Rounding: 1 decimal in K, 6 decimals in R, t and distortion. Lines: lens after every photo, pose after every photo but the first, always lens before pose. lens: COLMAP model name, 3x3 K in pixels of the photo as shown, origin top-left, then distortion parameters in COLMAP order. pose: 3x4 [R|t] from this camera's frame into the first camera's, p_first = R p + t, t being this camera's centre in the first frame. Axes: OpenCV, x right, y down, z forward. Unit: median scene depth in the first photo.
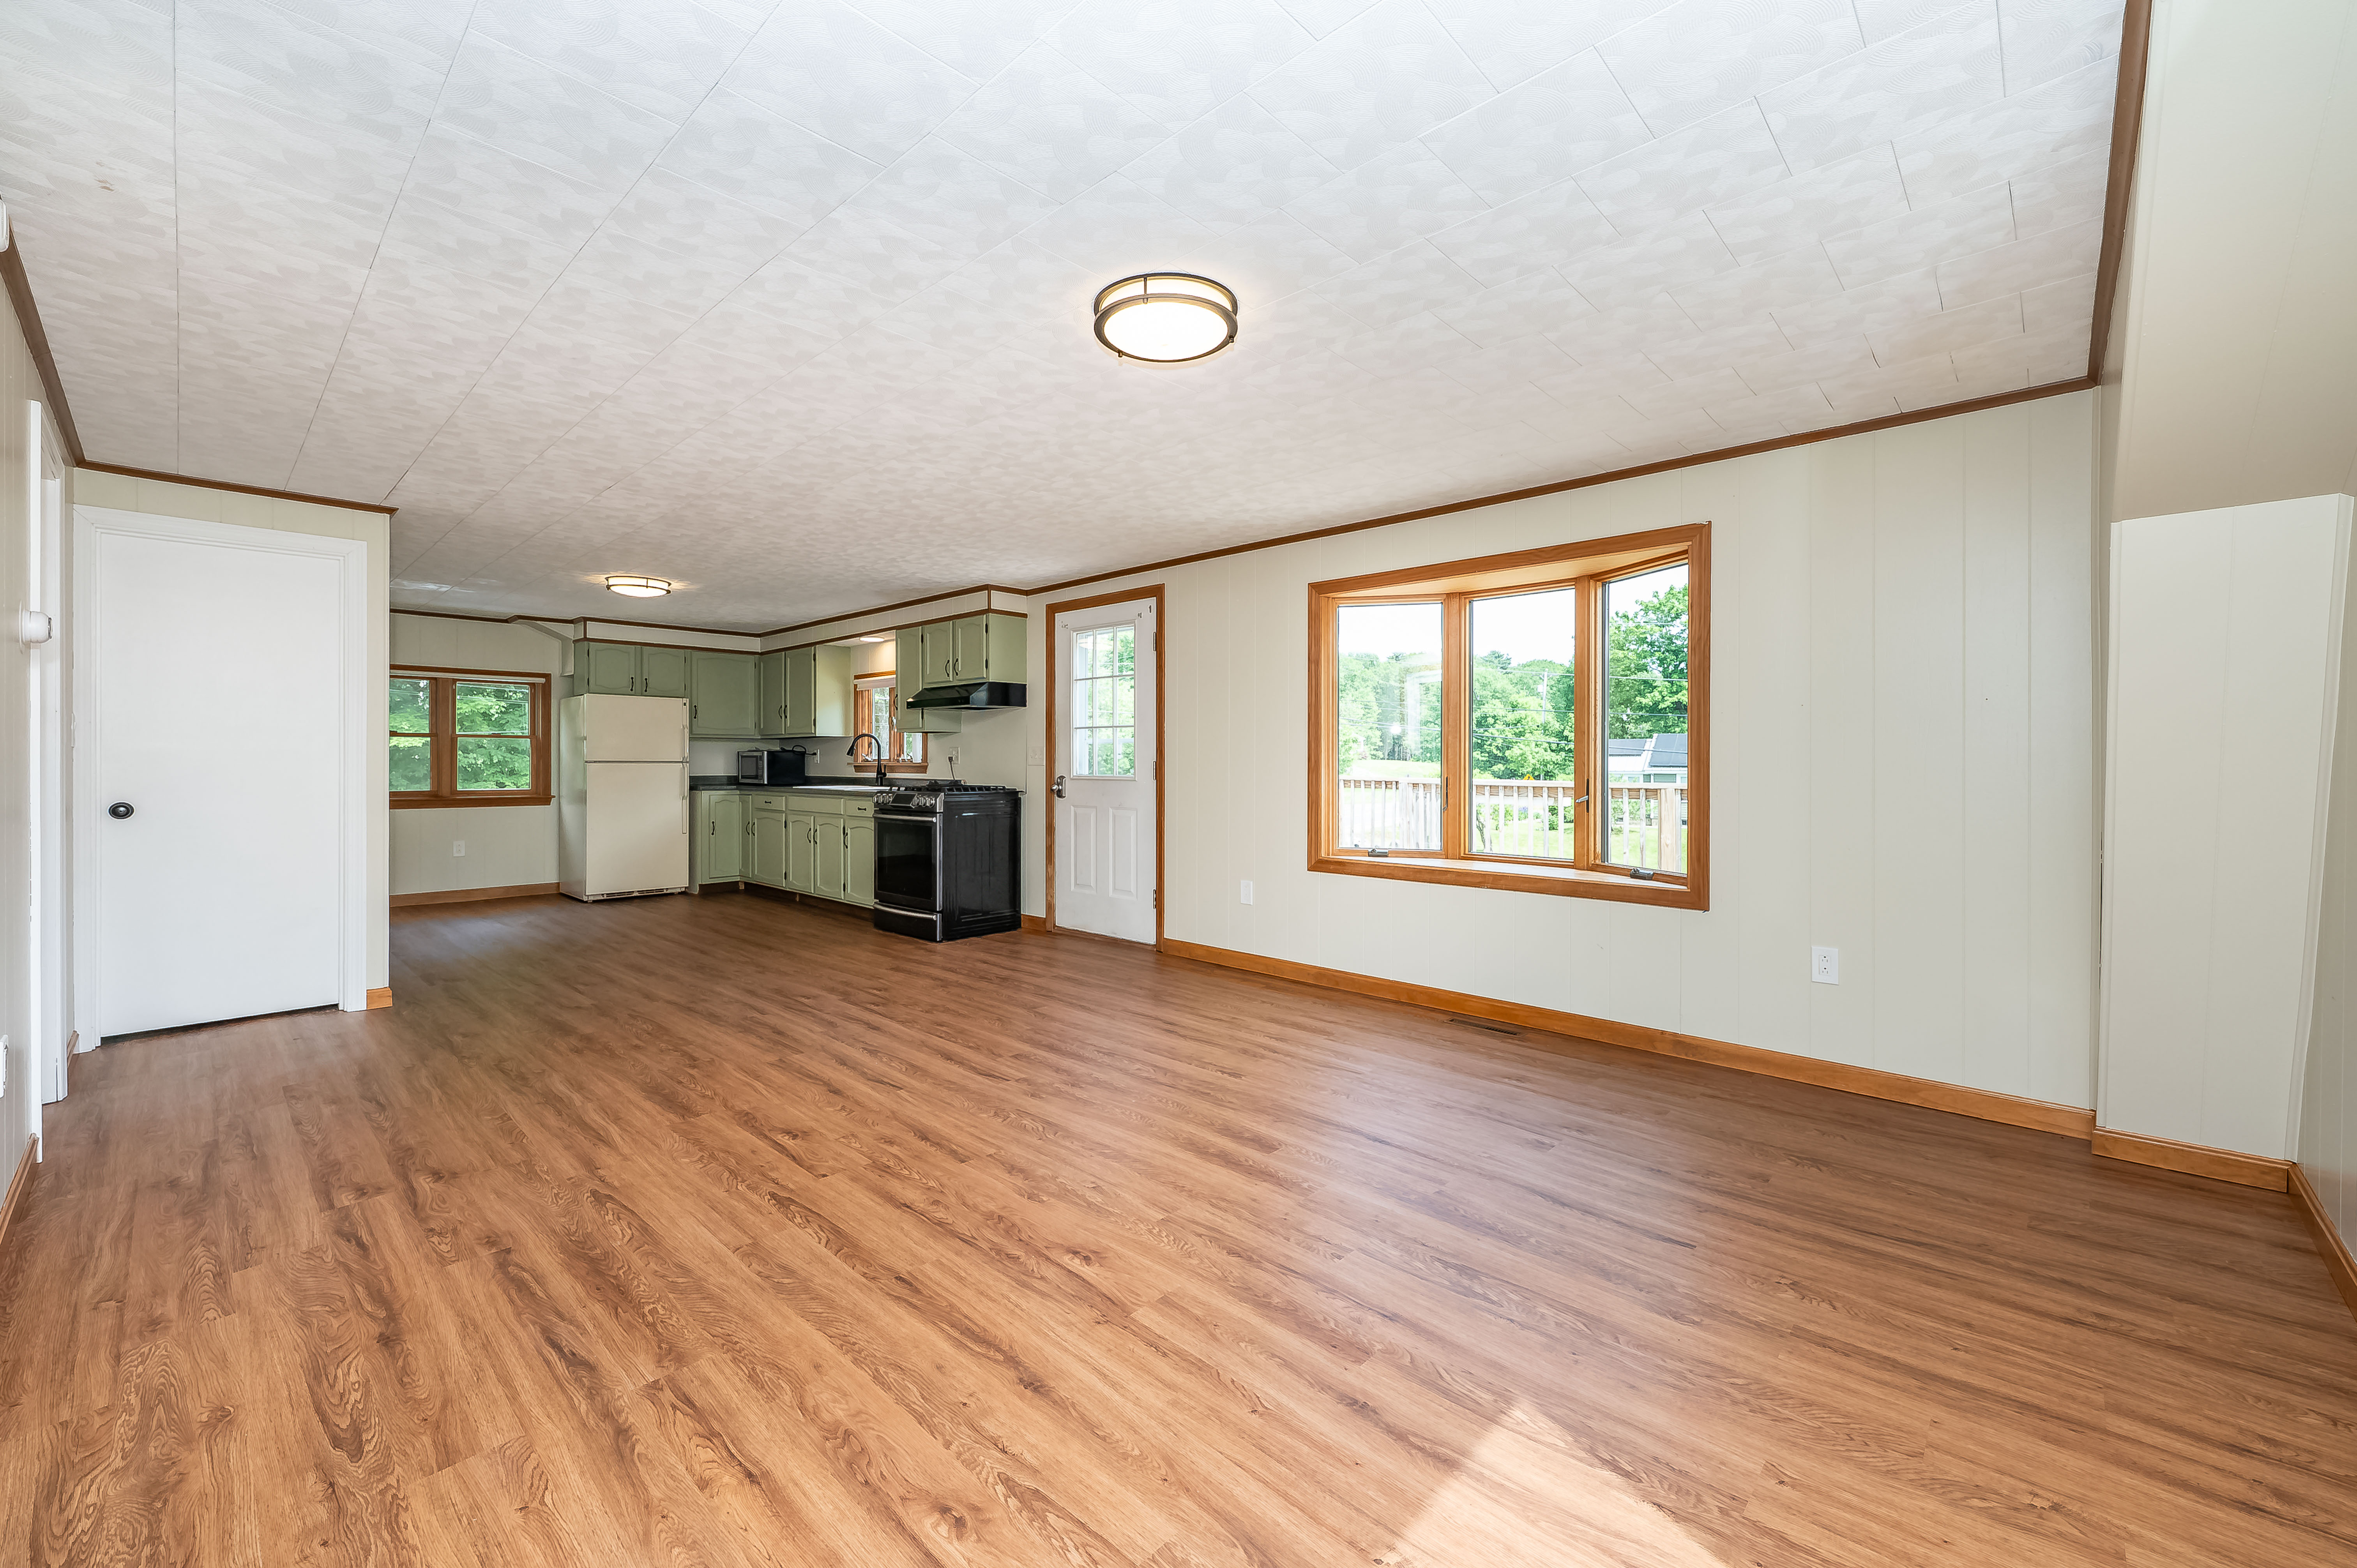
lens RADIAL K [[936.8, 0, 1206.7], [0, 936.8, 762.1], [0, 0, 1]] dist [0.000599, -0.000219]
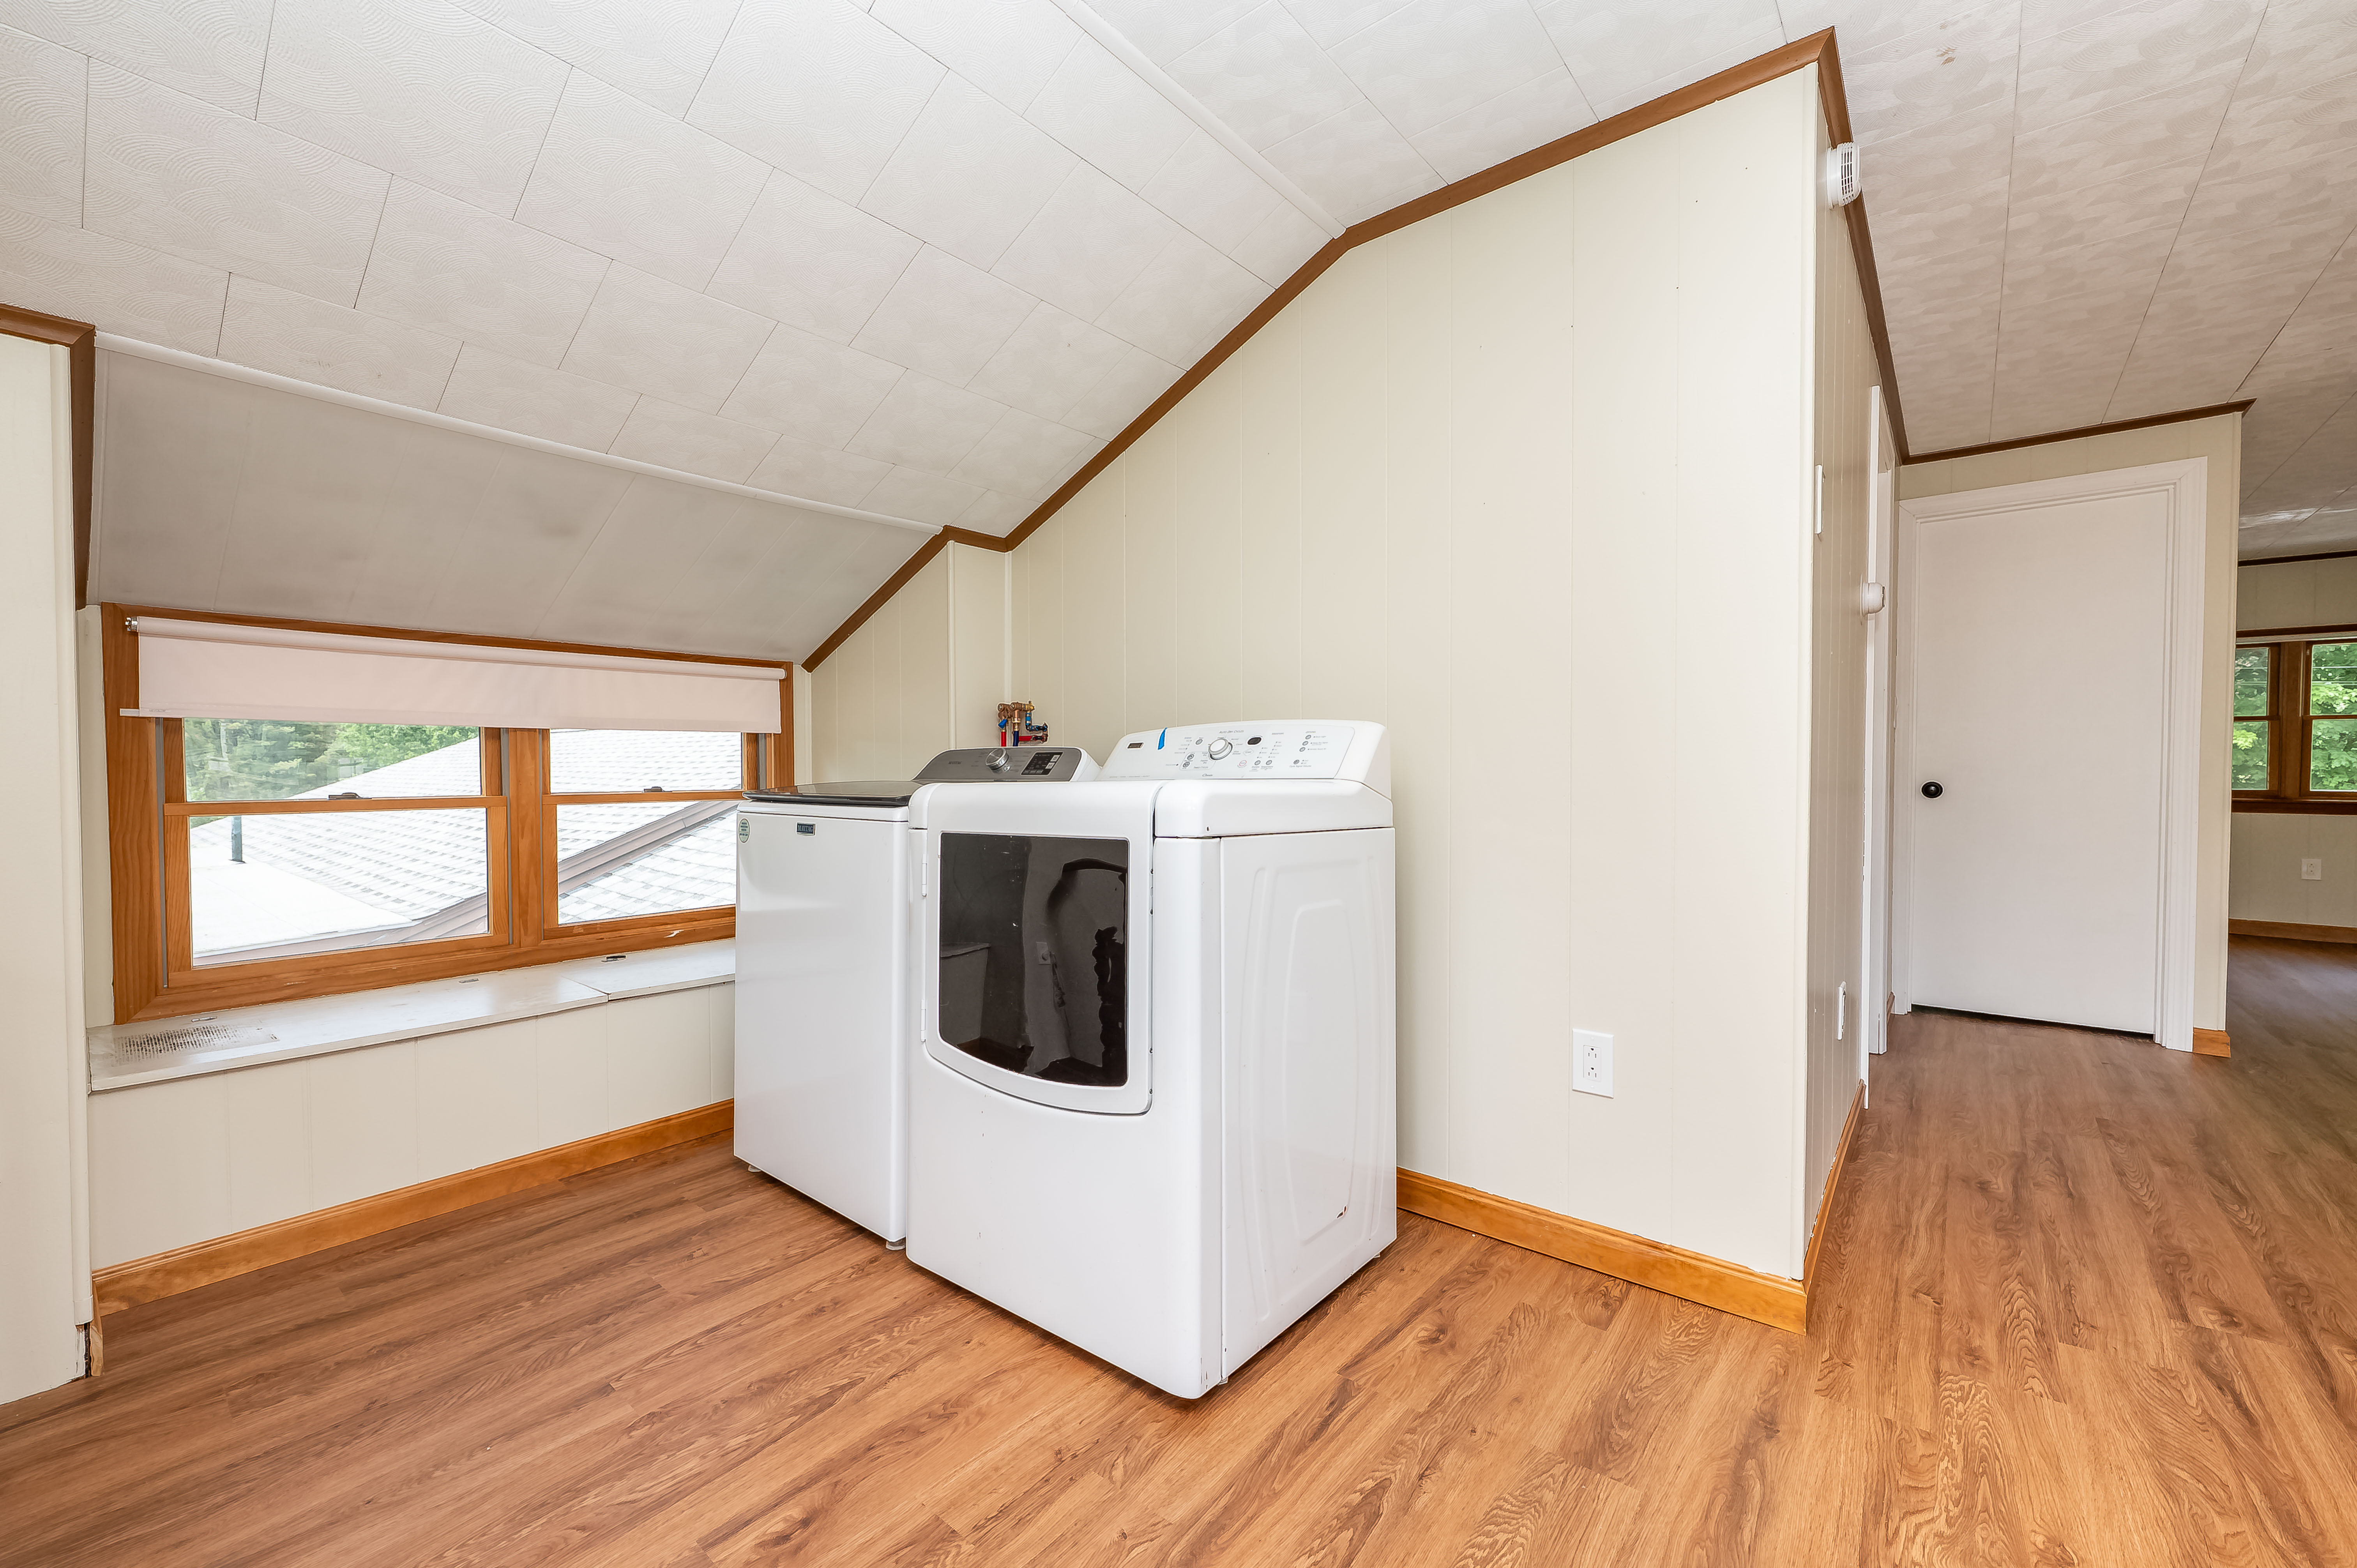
lens RADIAL K [[938.5, 0, 1143.7], [0, 938.5, 788.0], [0, 0, 1]] dist [0.000625, -0.000011]
pose [[0.021965, 0.018689, -0.999584, -0.217959], [-0.003075, 0.999822, 0.018626, 0.049706], [0.999754, 0.002664, 0.022018, 0.165952]]
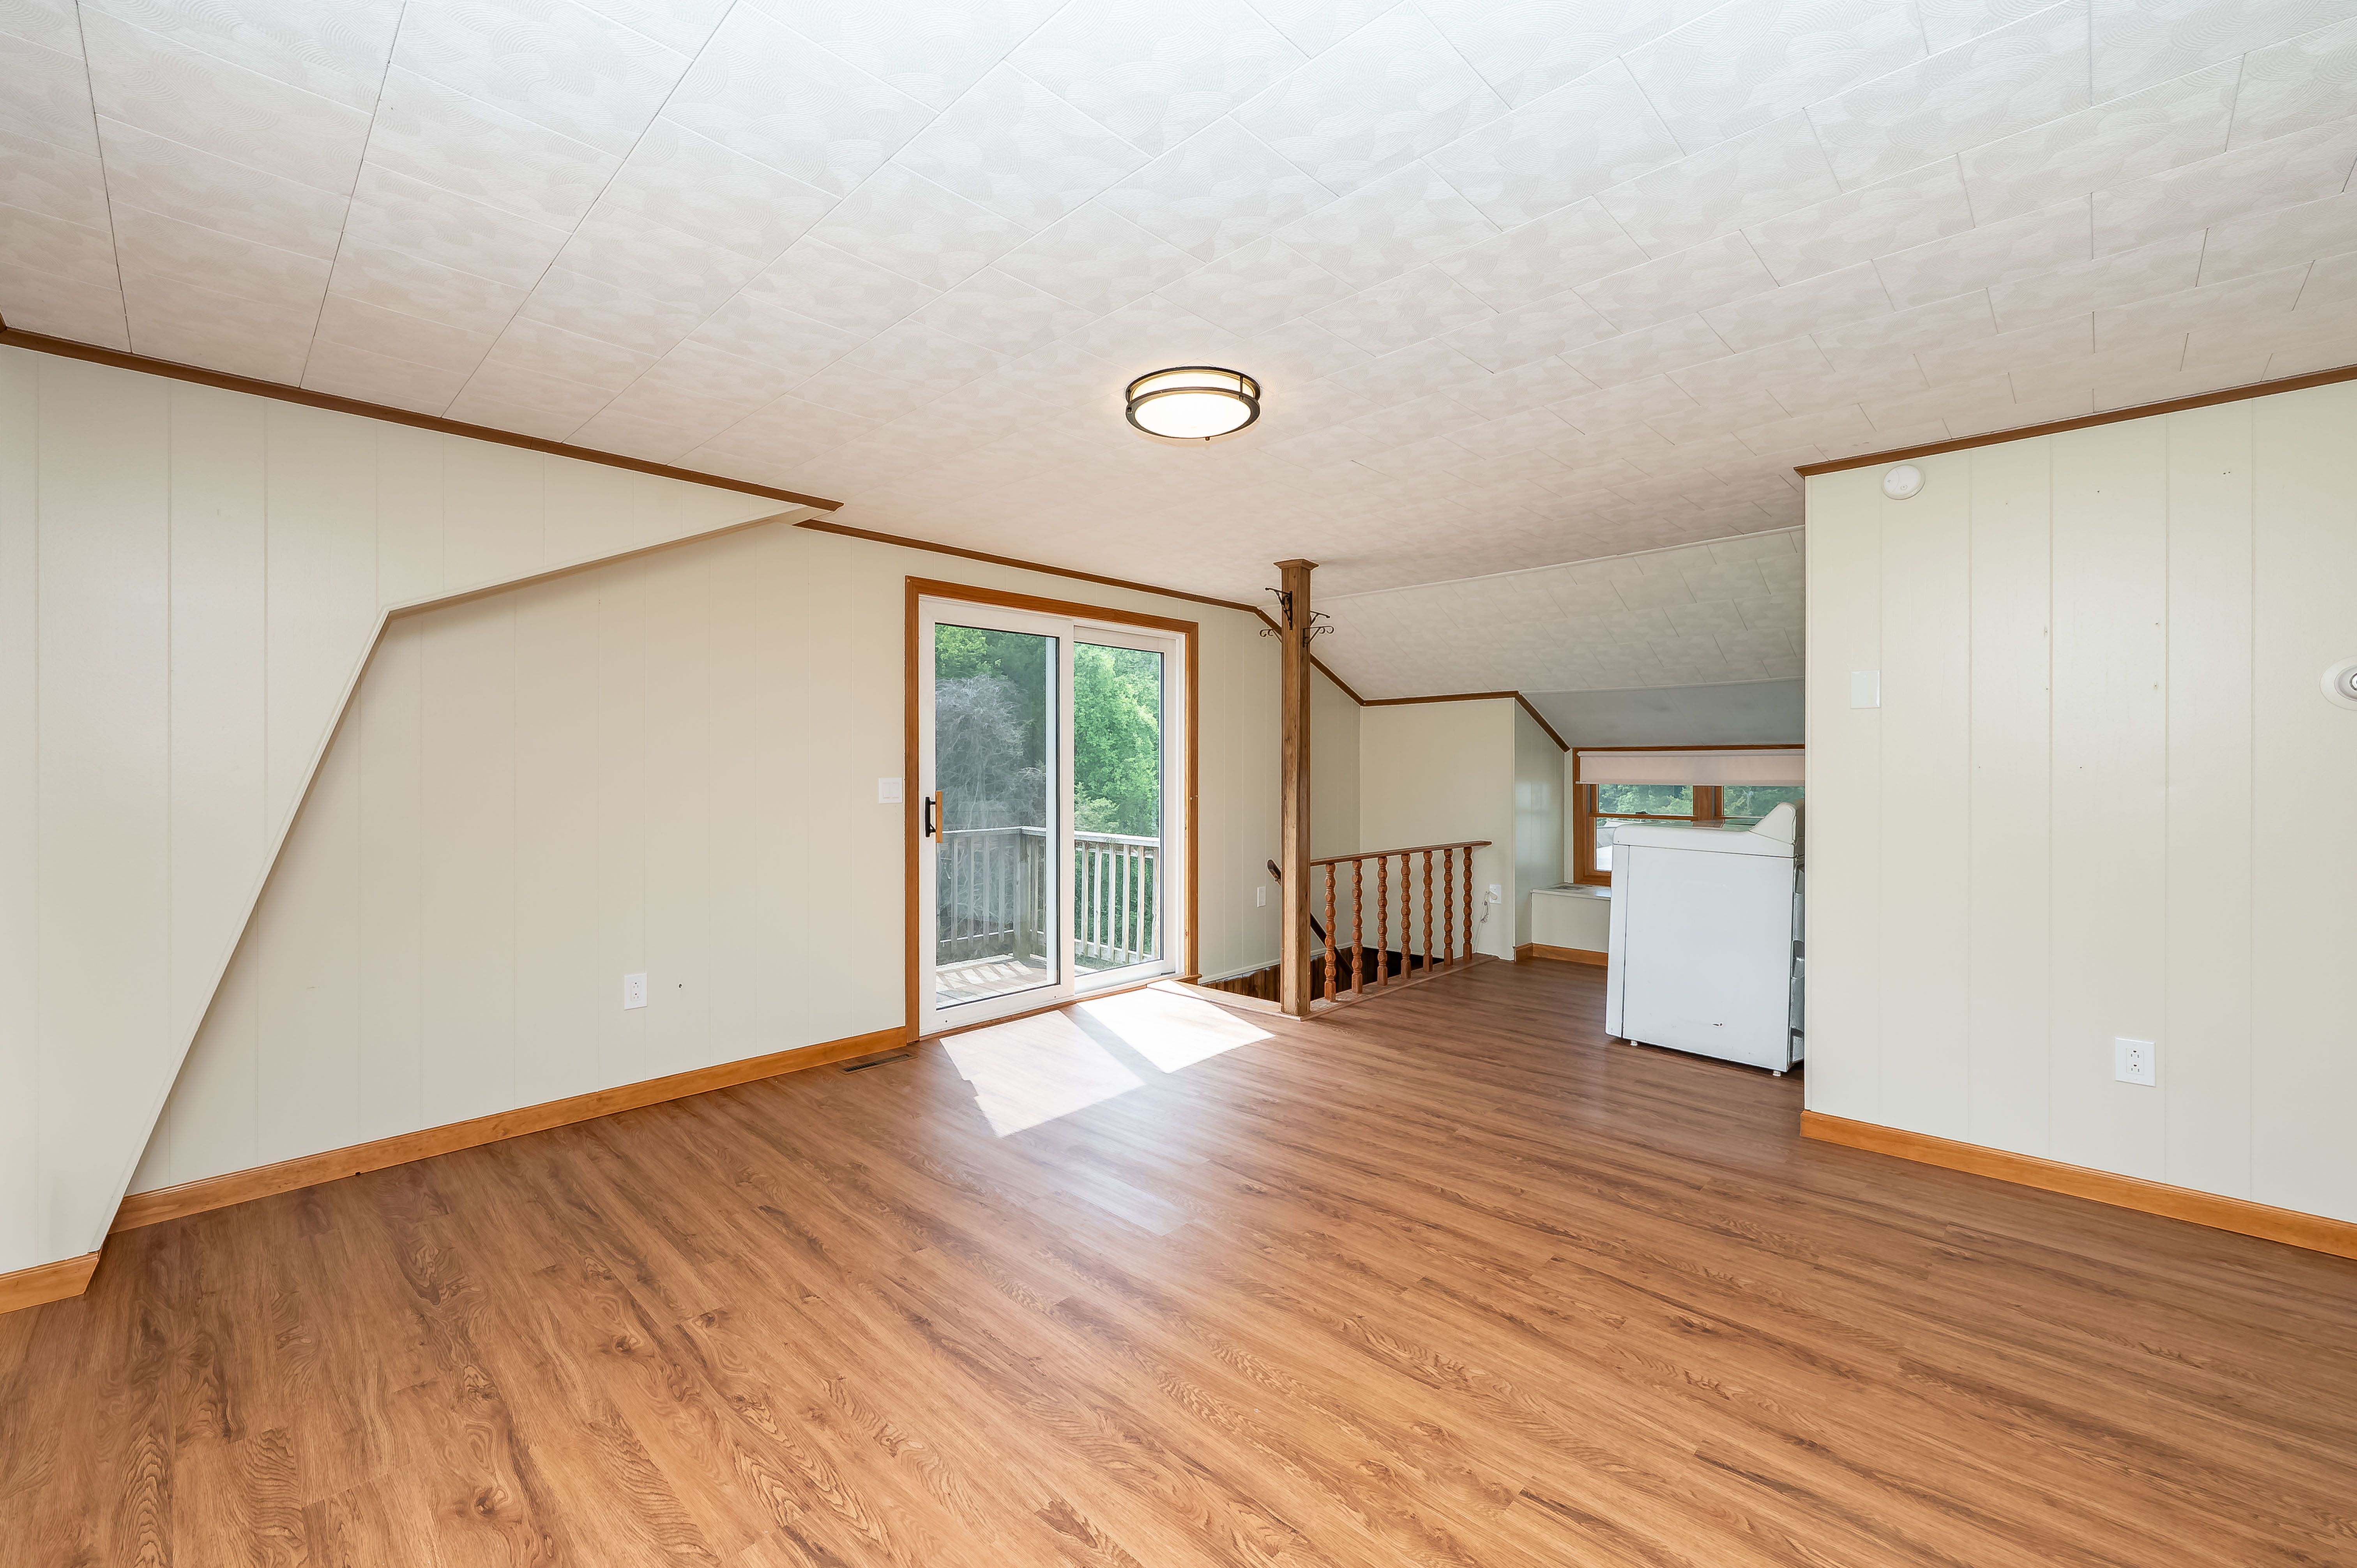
lens RADIAL K [[981.2, 0, 1169.1], [0, 981.2, 772.7], [0, 0, 1]] dist [0.001950, 0.000082]
pose [[-0.999206, -0.001556, 0.039805, -0.059270], [-0.001087, 0.999930, 0.011793, -0.061121], [-0.039821, 0.011740, -0.999138, 2.043627]]
